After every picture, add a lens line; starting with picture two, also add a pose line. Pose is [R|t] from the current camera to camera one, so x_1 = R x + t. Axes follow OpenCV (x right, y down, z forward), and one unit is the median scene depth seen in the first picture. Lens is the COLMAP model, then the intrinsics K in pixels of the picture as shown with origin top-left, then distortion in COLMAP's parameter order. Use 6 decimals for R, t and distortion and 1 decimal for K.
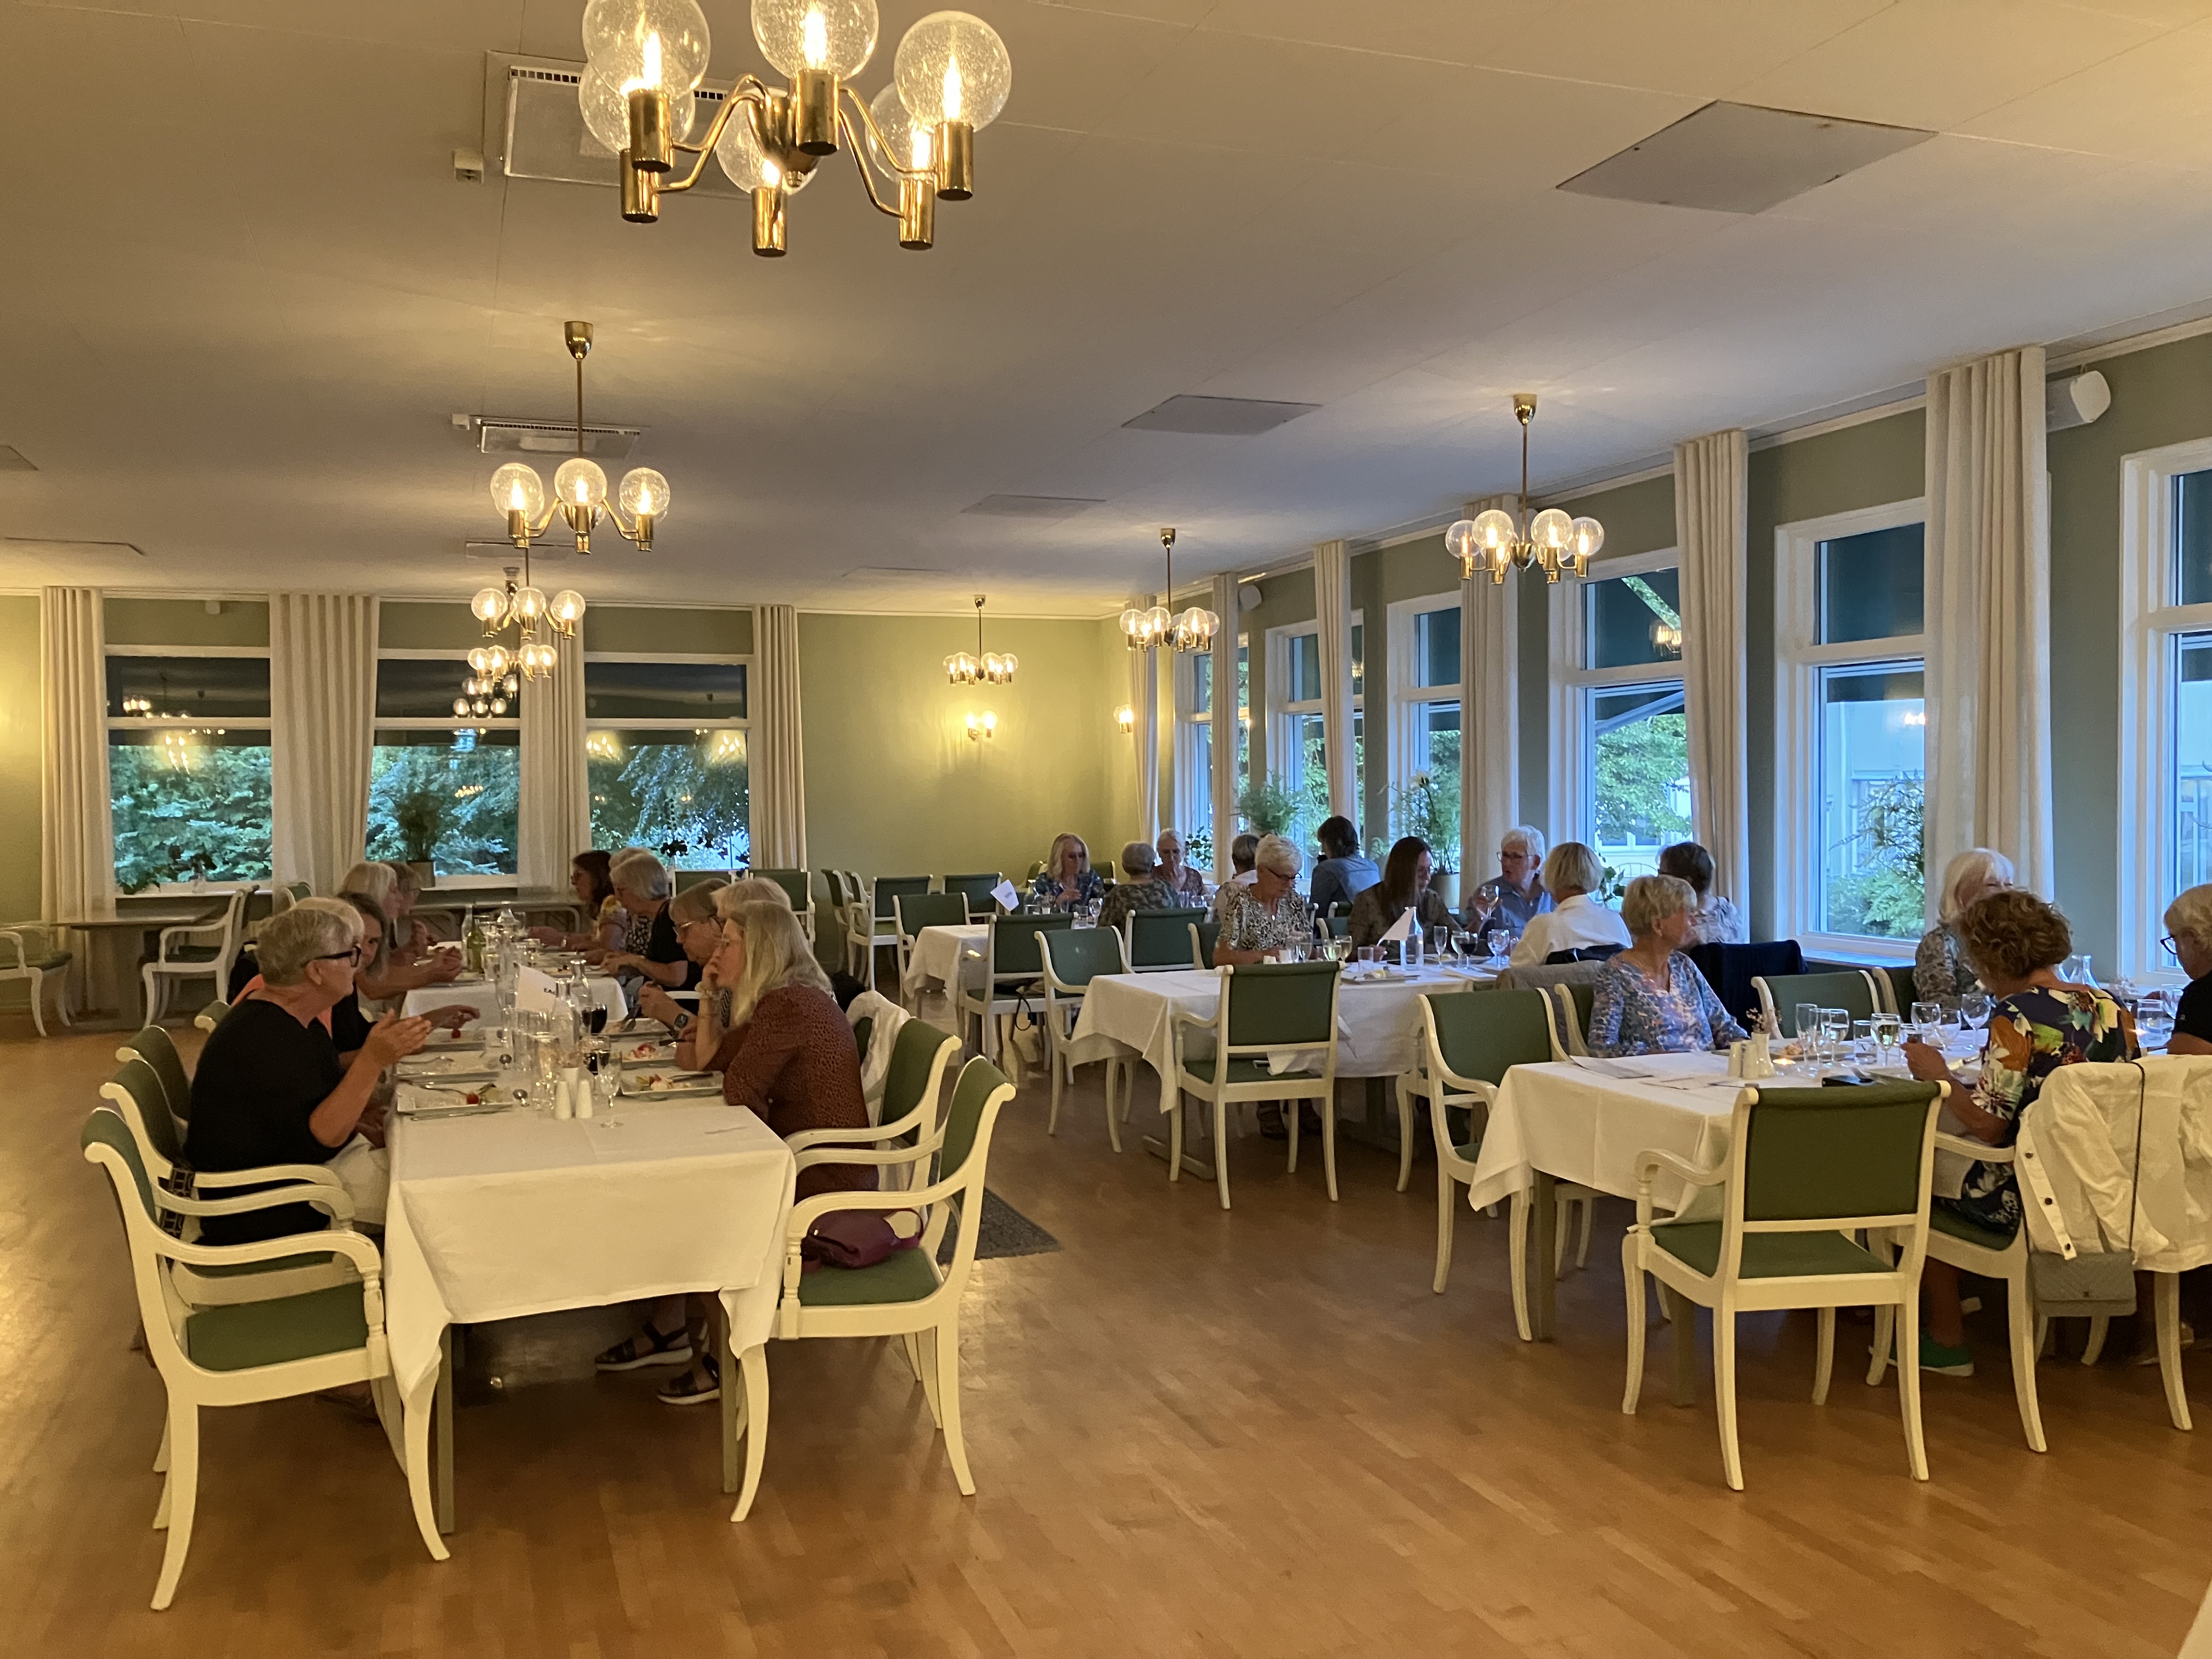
lens RADIAL K [[1763.3, 0, 1106.0], [0, 1763.3, 829.5], [0, 0, 1]] dist [0.052978, 0.001253]
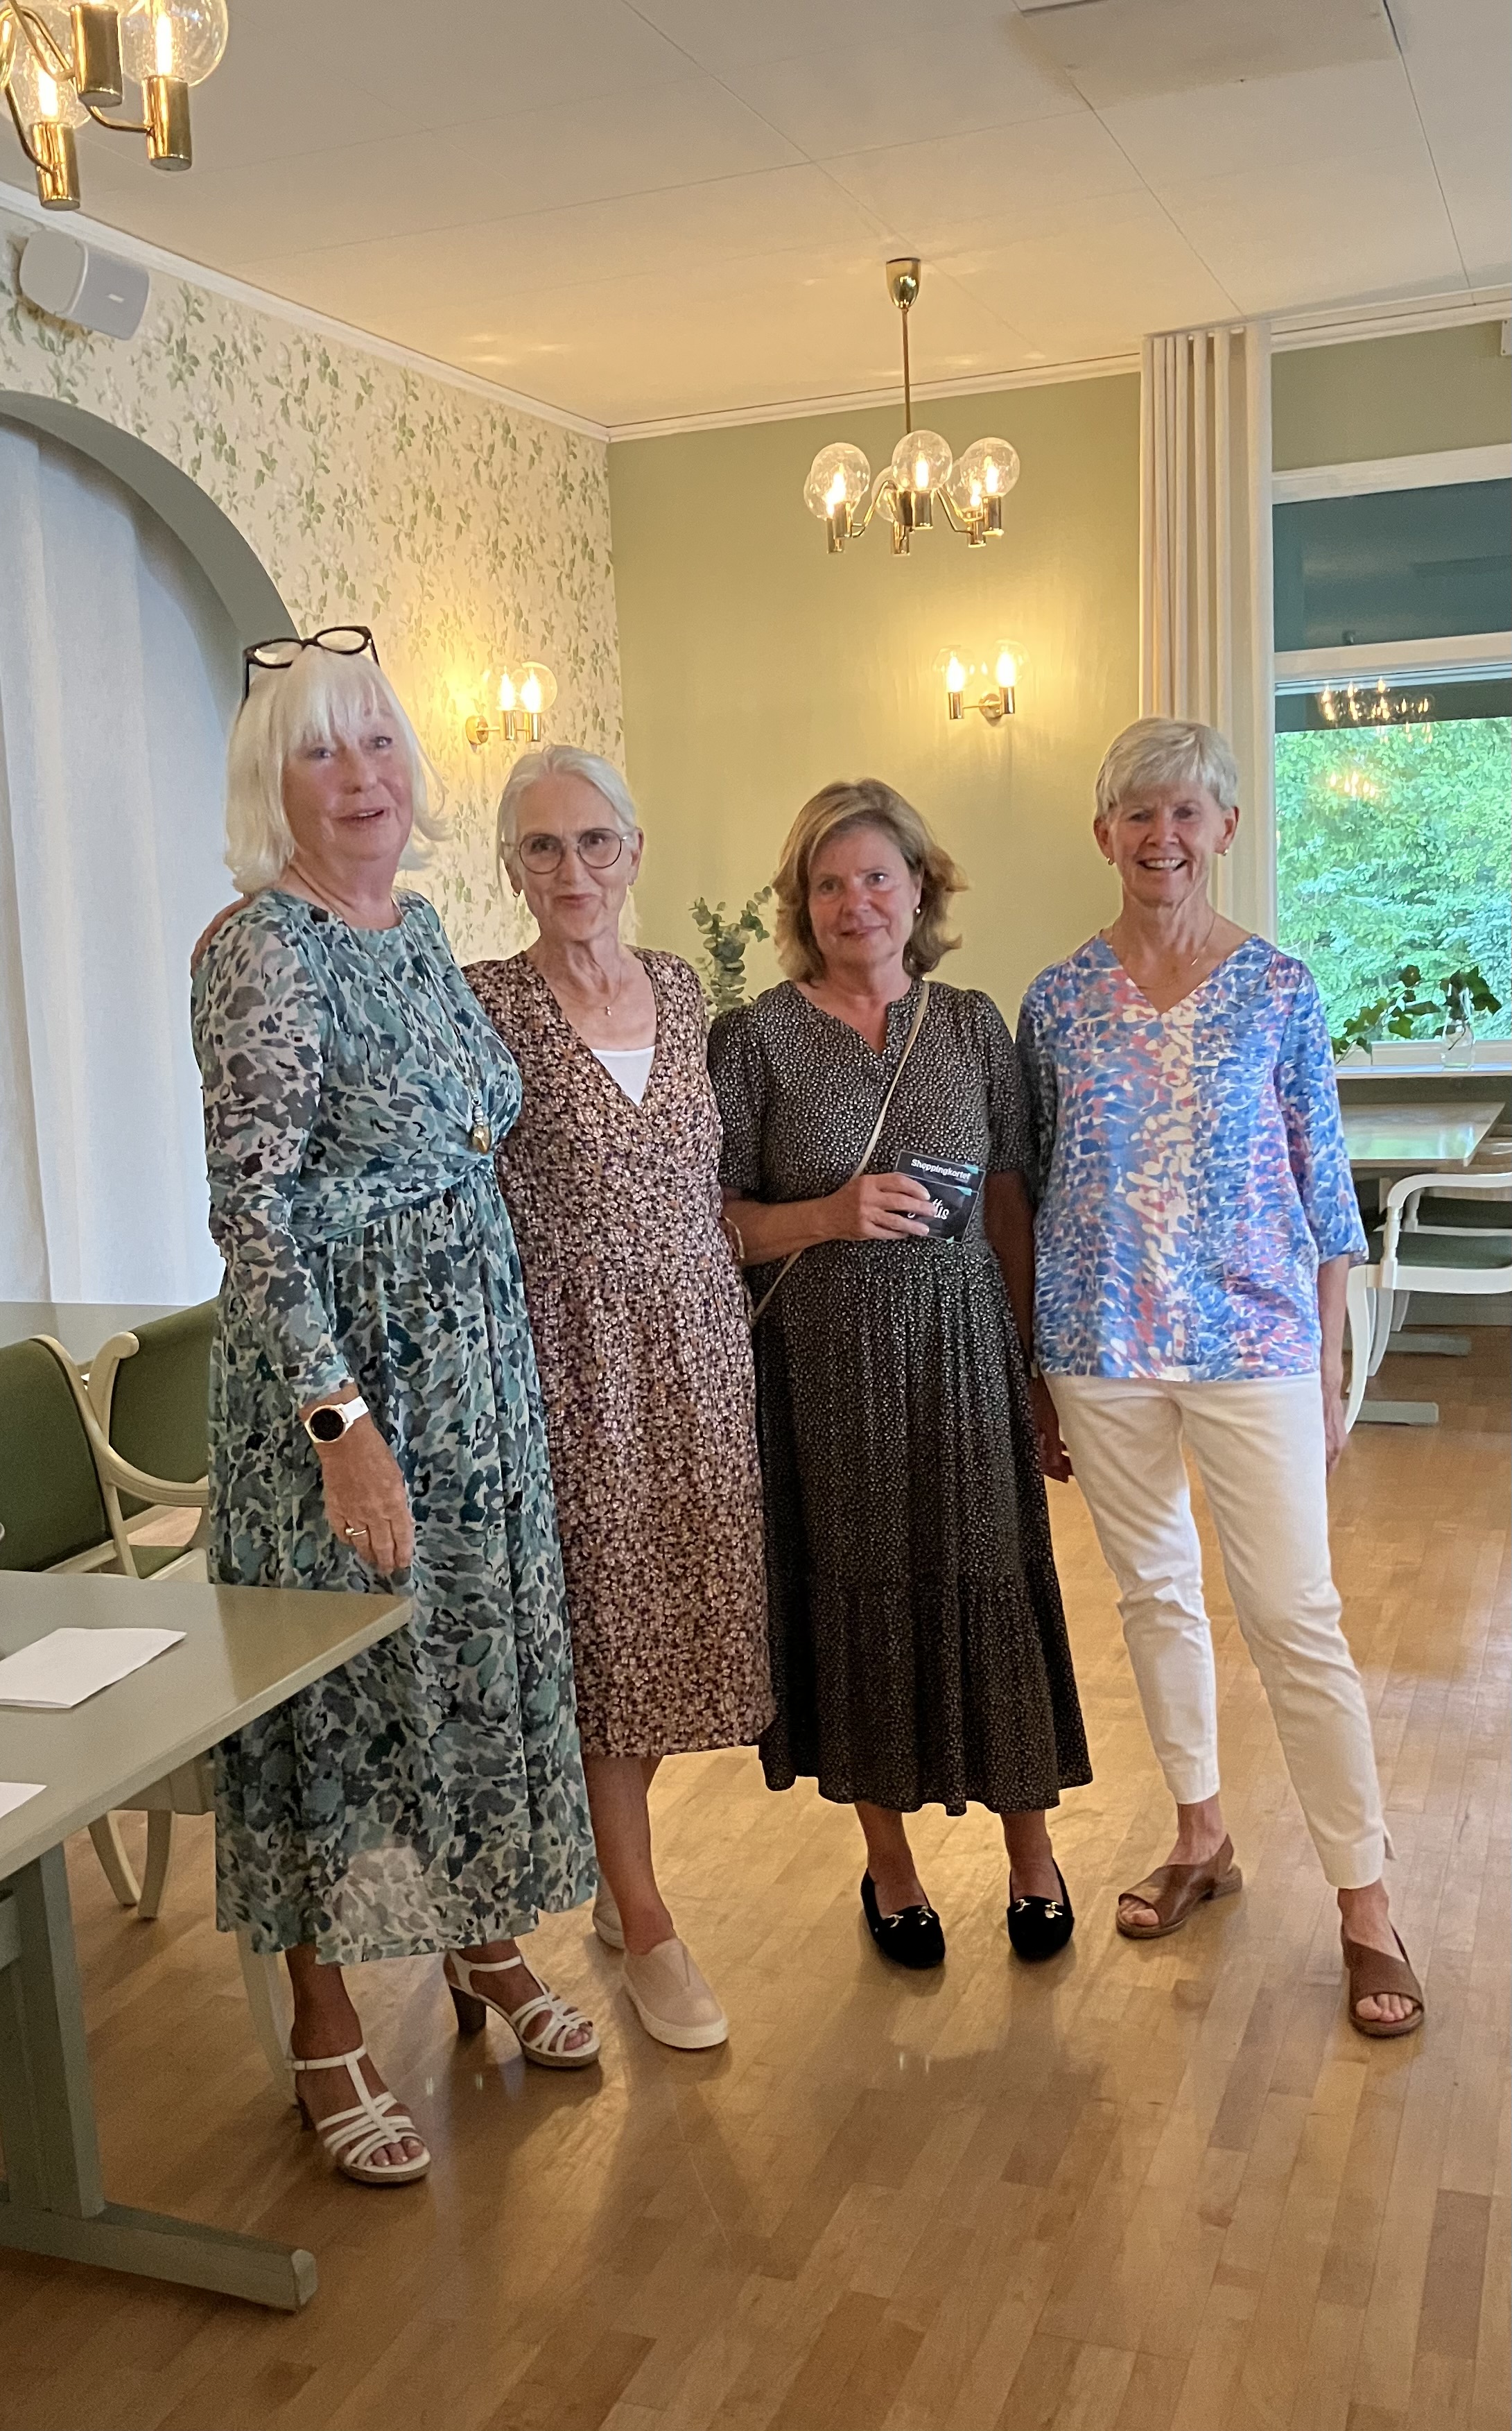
lens RADIAL K [[2188.2, 0, 756.0], [0, 2188.2, 1215.5], [0, 0, 1]] dist [0.012268, 0.004925]
pose [[0.747223, 0.073735, -0.660470, -0.292233], [0.020619, 0.990775, 0.133937, -0.001805], [0.664254, -0.113699, 0.738810, 0.515590]]
